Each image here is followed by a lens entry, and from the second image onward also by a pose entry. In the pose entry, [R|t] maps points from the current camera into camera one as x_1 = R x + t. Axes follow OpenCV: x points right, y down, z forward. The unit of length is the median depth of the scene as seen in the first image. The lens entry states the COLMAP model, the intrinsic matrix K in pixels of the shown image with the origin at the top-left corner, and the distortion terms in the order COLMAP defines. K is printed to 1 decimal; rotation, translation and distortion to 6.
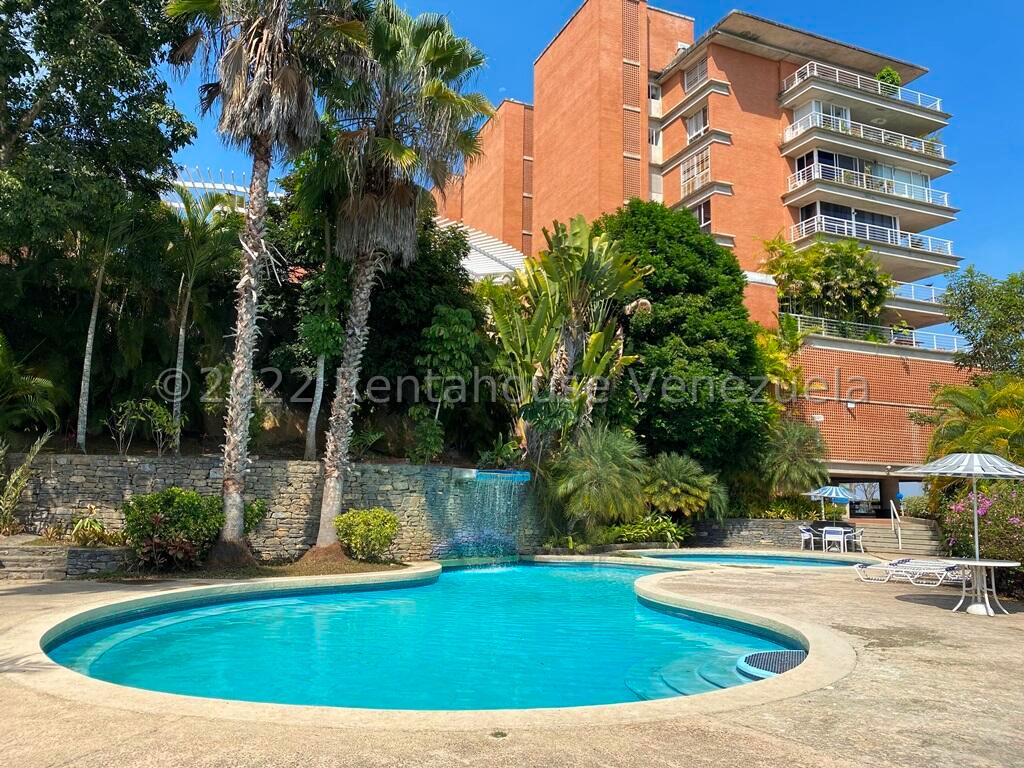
lens RADIAL K [[773.0, 0, 512.0], [0, 773.0, 384.0], [0, 0, 1]] dist [0.067875, -0.102319]
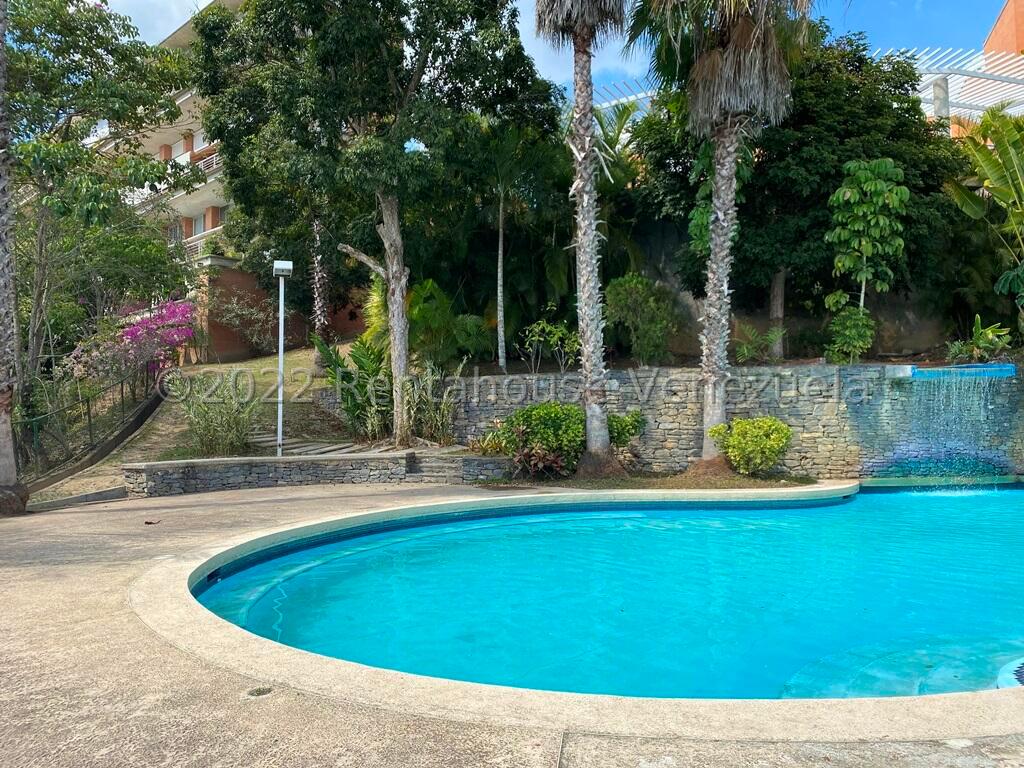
lens RADIAL K [[782.4, 0, 512.0], [0, 782.4, 384.0], [0, 0, 1]] dist [0.069695, -0.103135]
pose [[0.745248, -0.055764, -0.664451, 0.178533], [0.125904, 0.990340, 0.058099, 0.033696], [0.654793, -0.126955, 0.745070, 0.150304]]
